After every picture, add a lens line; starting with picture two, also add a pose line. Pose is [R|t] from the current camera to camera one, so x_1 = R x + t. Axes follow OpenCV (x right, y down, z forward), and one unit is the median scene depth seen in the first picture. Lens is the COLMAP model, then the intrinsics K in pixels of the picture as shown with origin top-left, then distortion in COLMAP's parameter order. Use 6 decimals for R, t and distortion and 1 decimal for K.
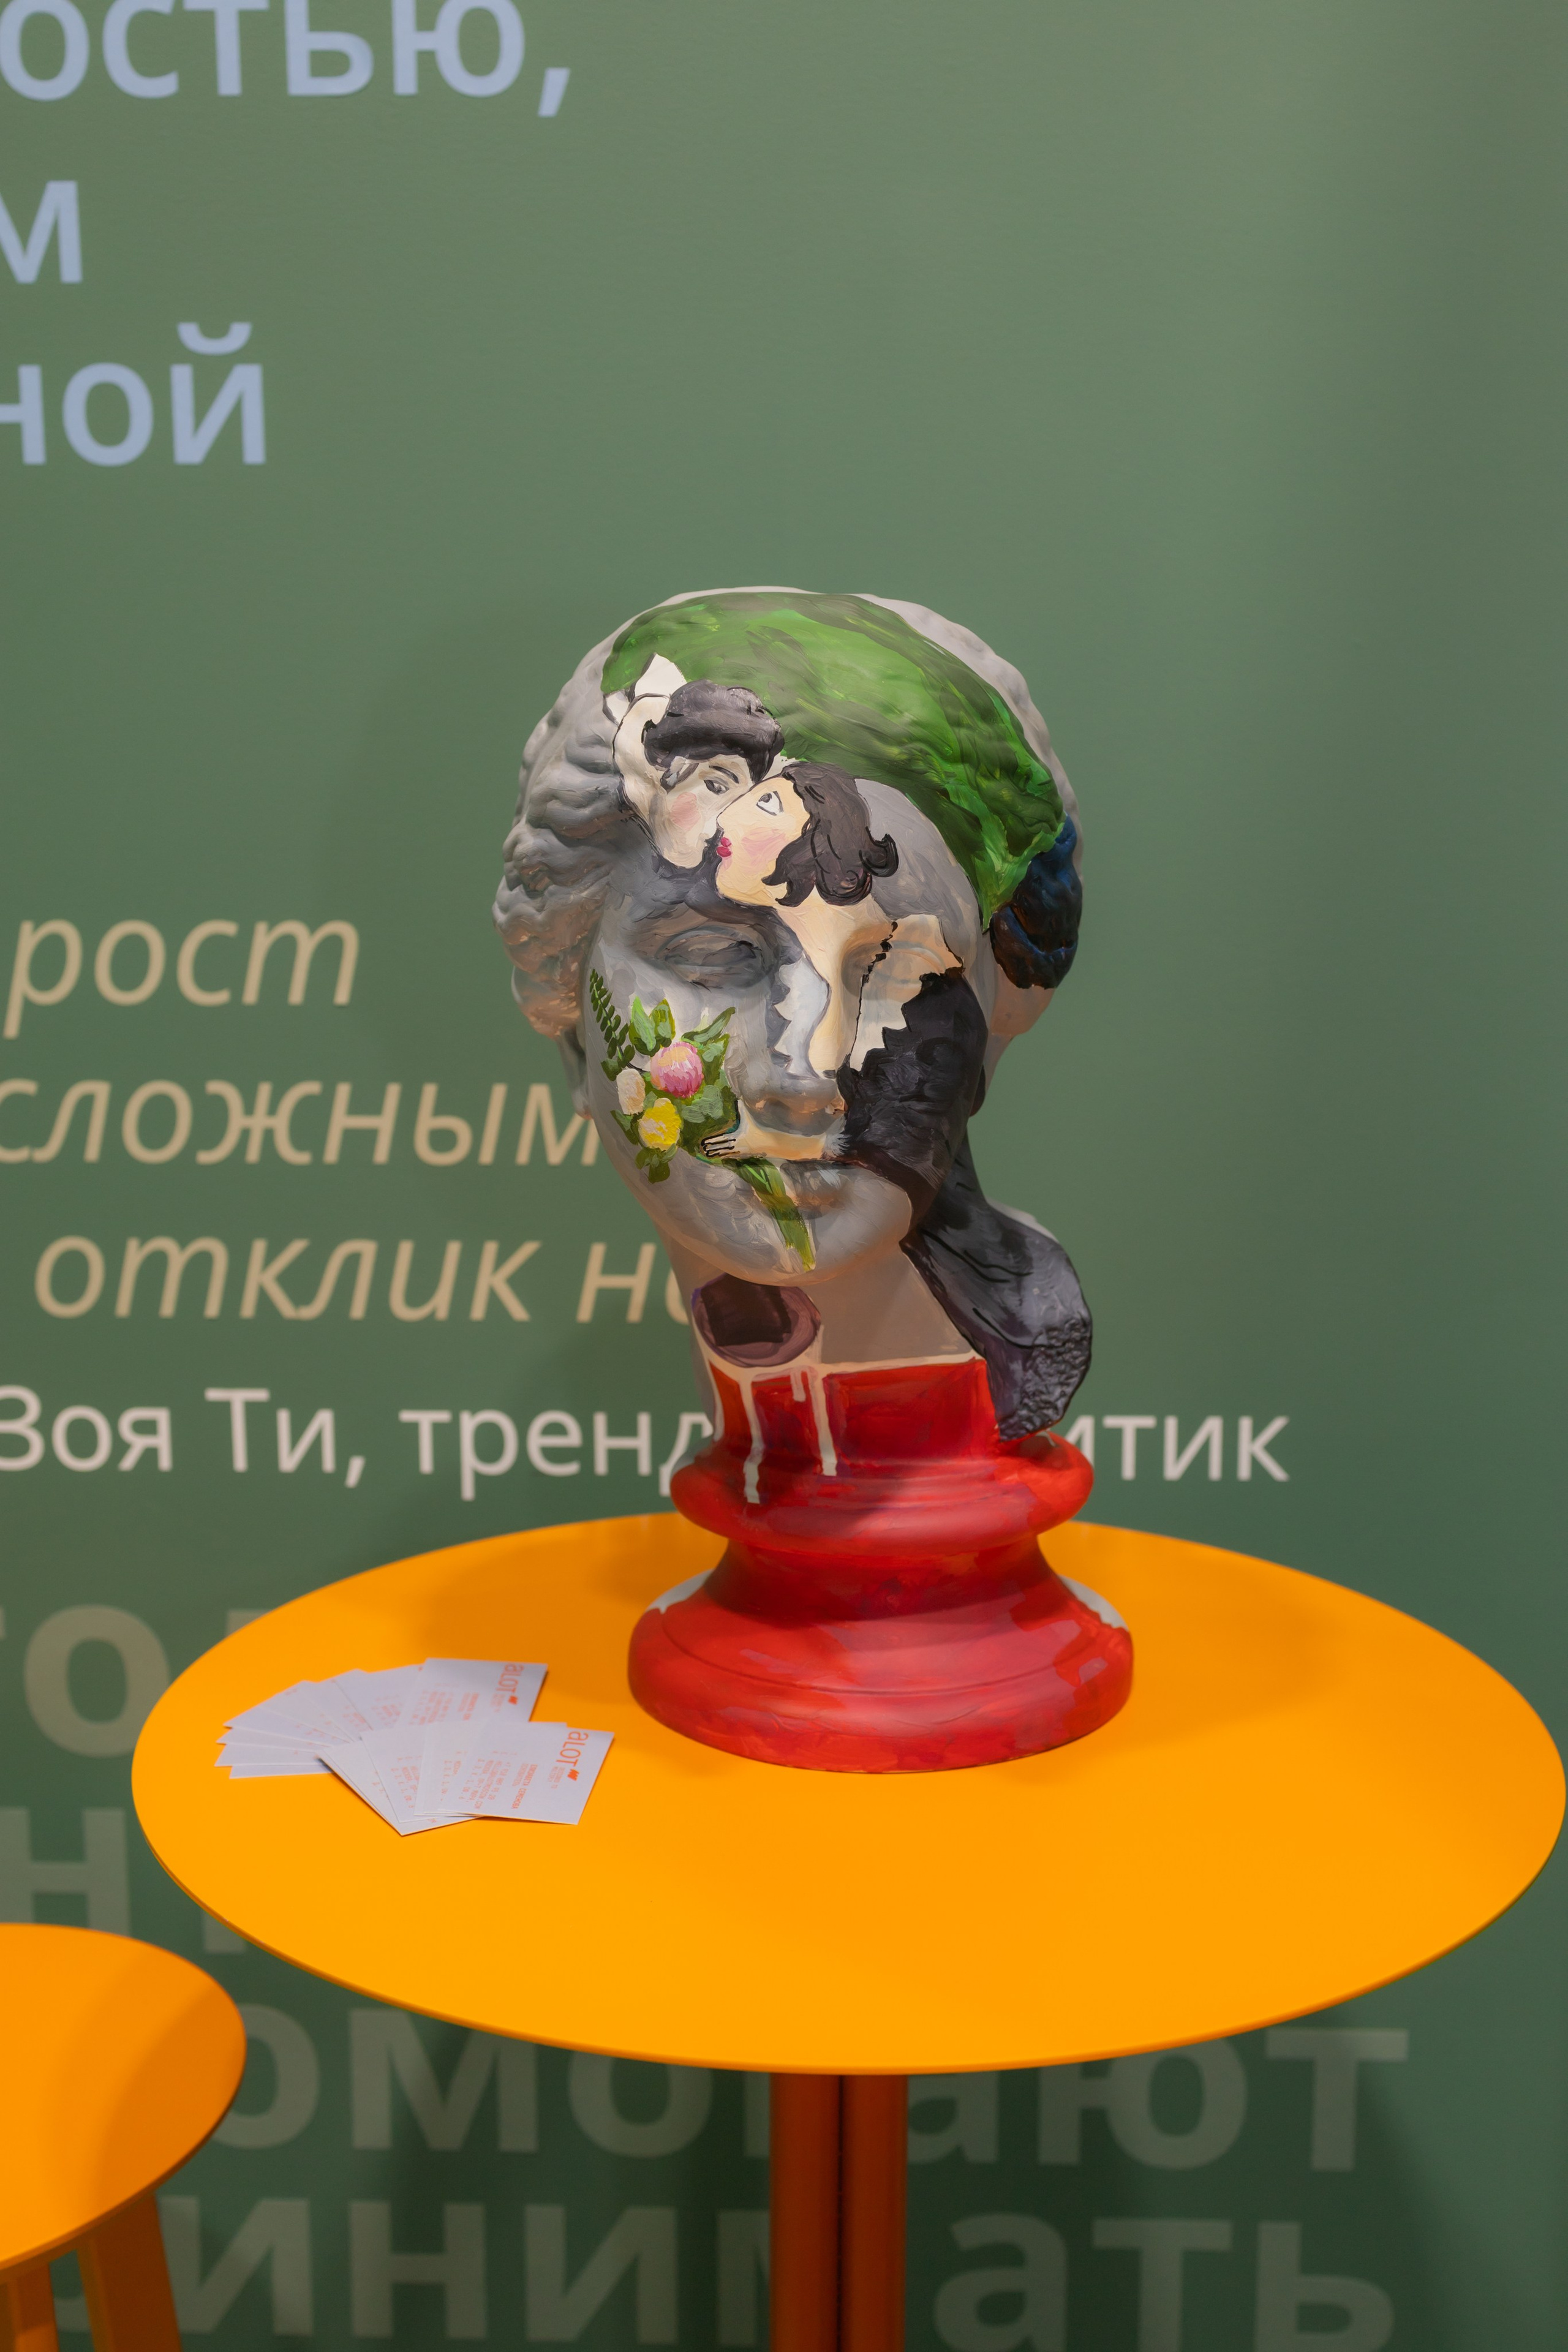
lens RADIAL K [[2357.8, 0, 784.9], [0, 2357.8, 1188.4], [0, 0, 1]] dist [0.032433, 0.000000]
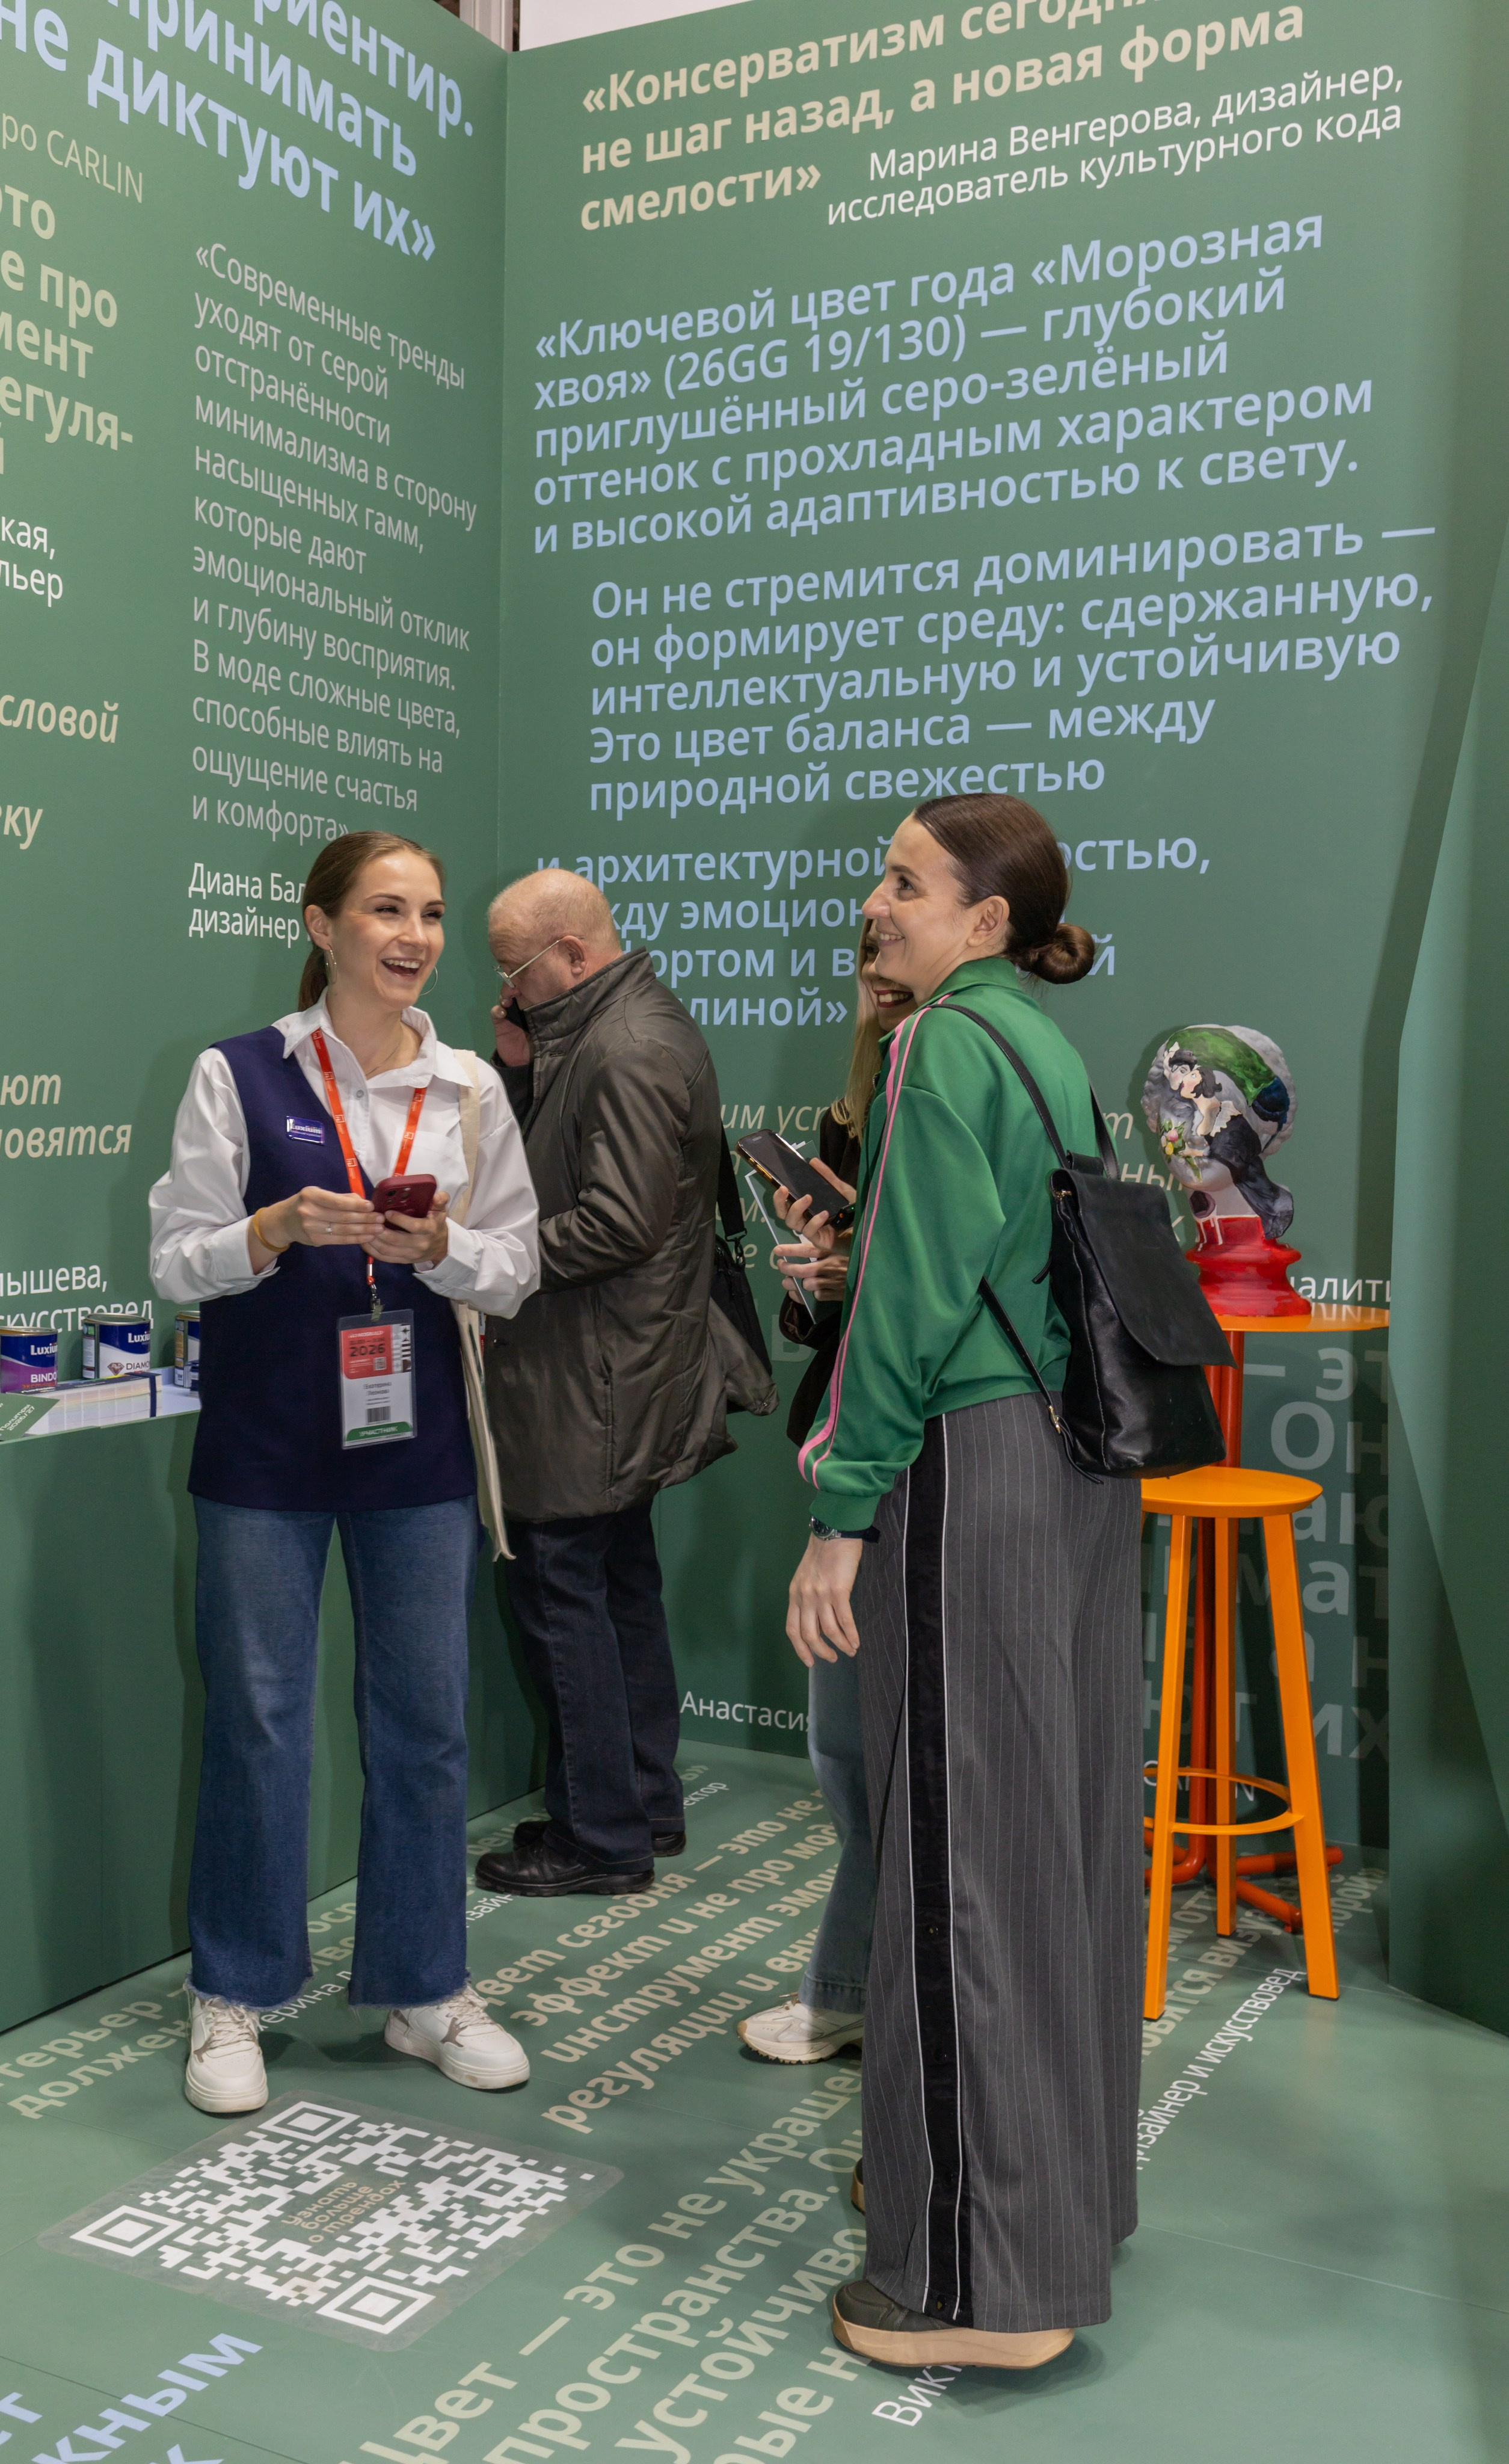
lens RADIAL K [[2519.5, 0, 750.8], [0, 2519.5, 1234.6], [0, 0, 1]] dist [0.006347, 0.000000]
pose [[0.911309, 0.037488, -0.410013, 1.161847], [-0.080263, 0.992916, -0.087613, 0.603960], [0.403824, 0.112752, 0.907862, -3.534271]]
